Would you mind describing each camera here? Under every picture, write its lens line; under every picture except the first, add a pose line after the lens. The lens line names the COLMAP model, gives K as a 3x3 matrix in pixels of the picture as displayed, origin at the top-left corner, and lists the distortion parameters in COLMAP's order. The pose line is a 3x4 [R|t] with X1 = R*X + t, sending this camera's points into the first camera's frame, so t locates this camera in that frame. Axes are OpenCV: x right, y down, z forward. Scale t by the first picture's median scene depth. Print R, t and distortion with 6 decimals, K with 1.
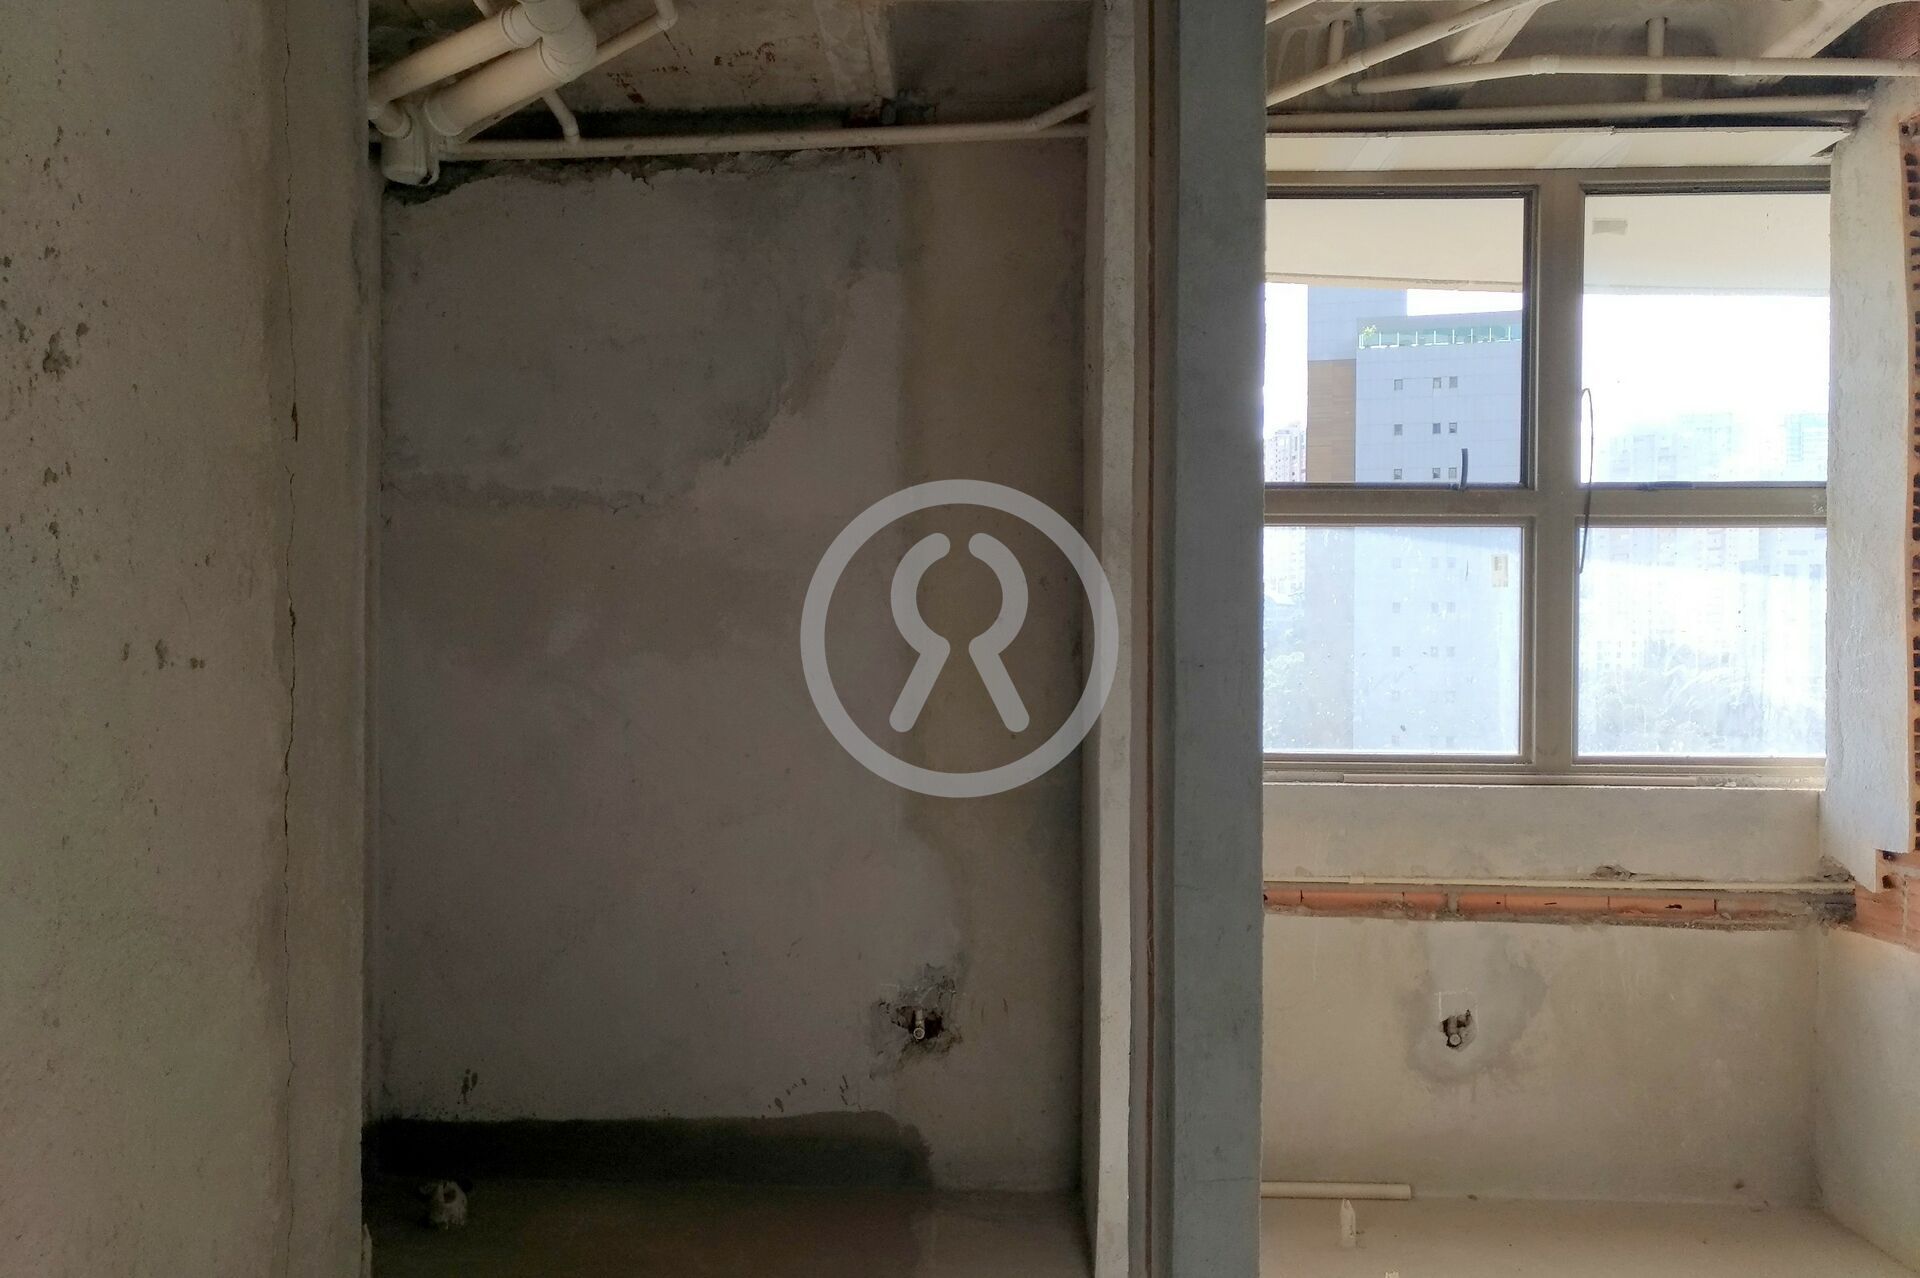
lens RADIAL K [[1578.6, 0, 959.8], [0, 1578.6, 666.5], [0, 0, 1]] dist [0.003423, 0.011251]
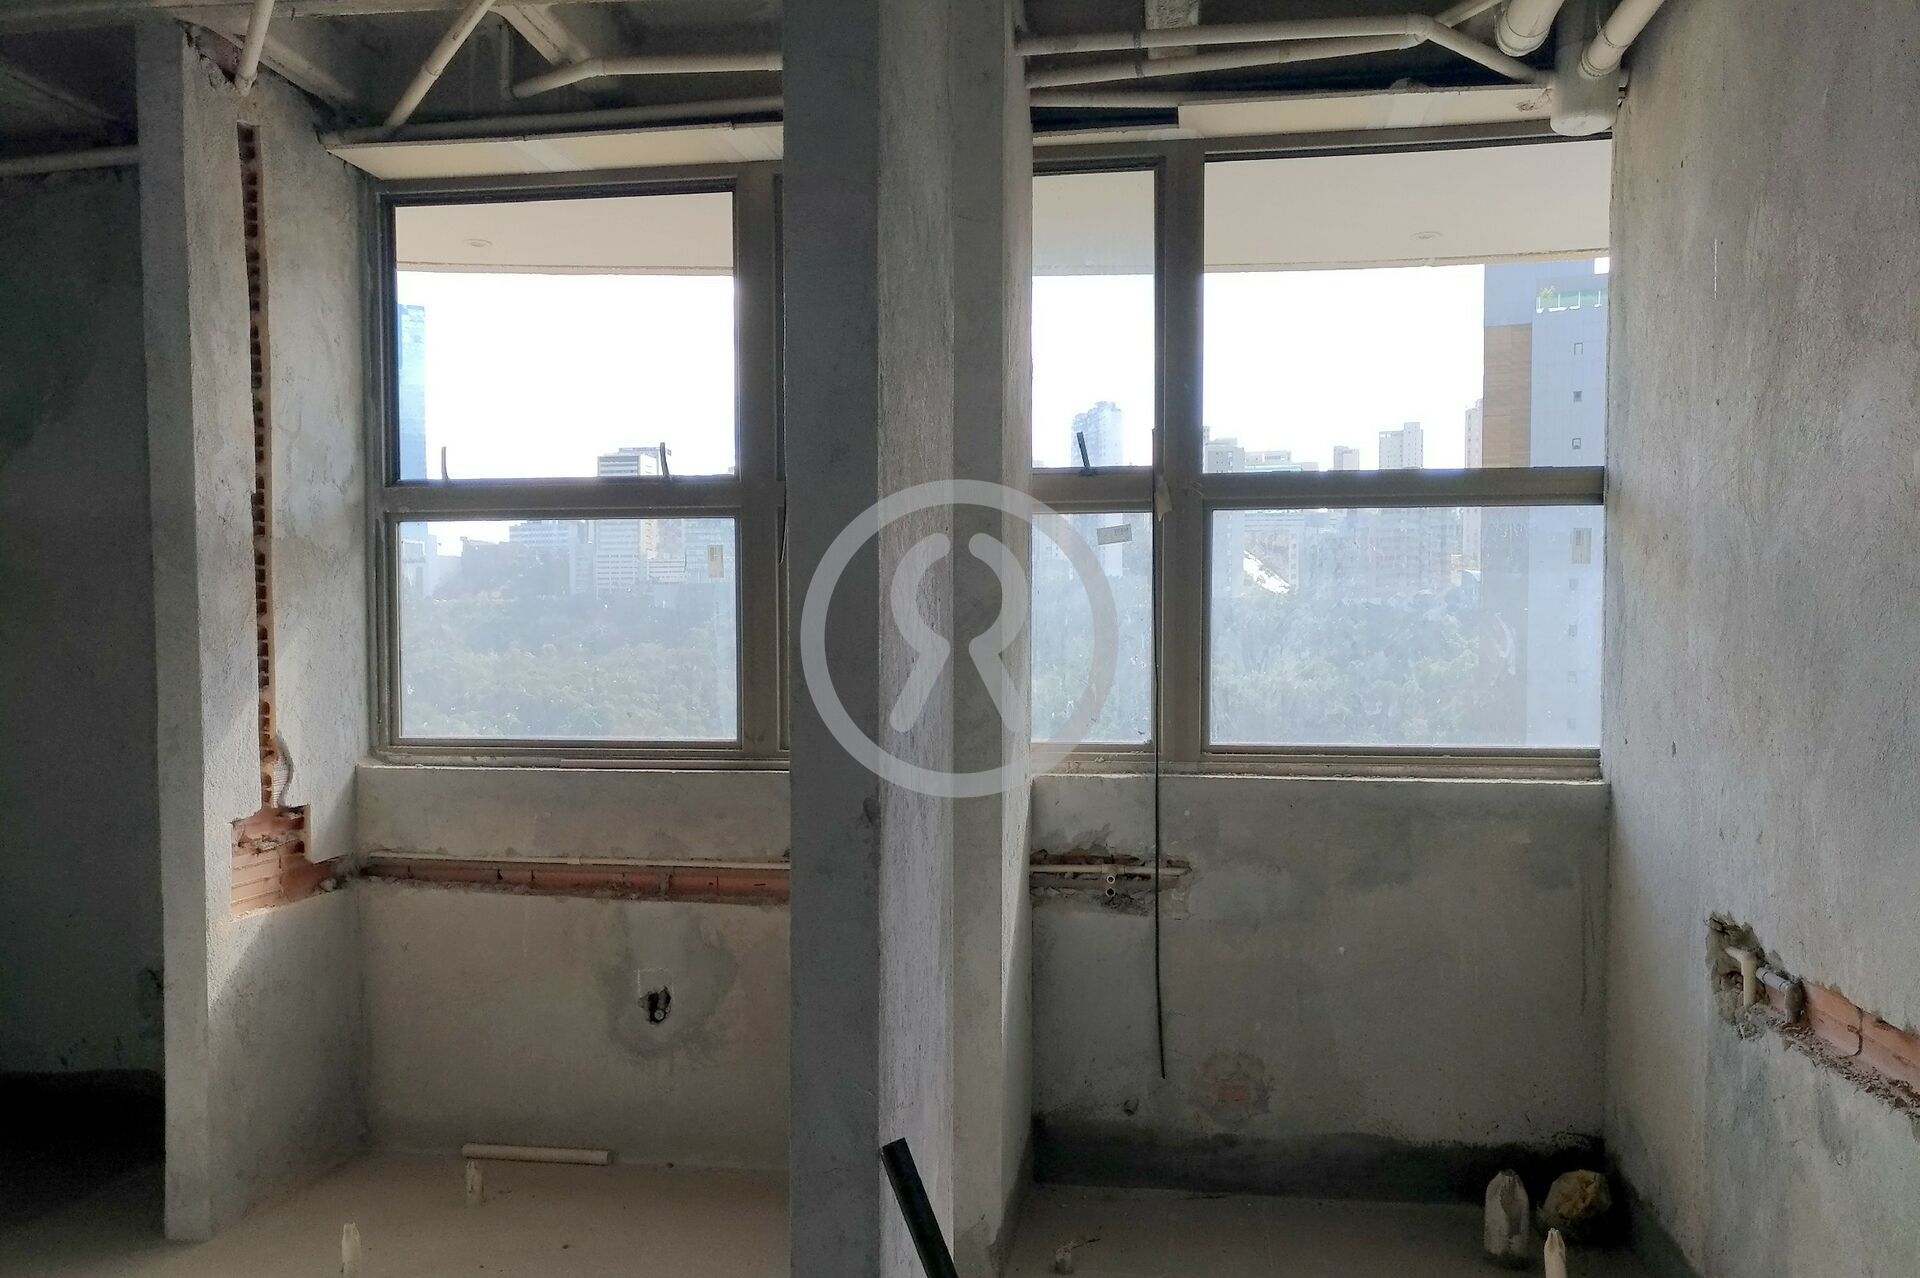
lens RADIAL K [[1594.6, 0, 961.1], [0, 1594.6, 715.3], [0, 0, 1]] dist [0.008812, 0.009699]
pose [[0.992241, -0.001566, -0.124322, 0.639612], [0.006153, 0.999314, 0.036519, 0.002522], [0.124180, -0.037000, 0.991570, -0.007873]]
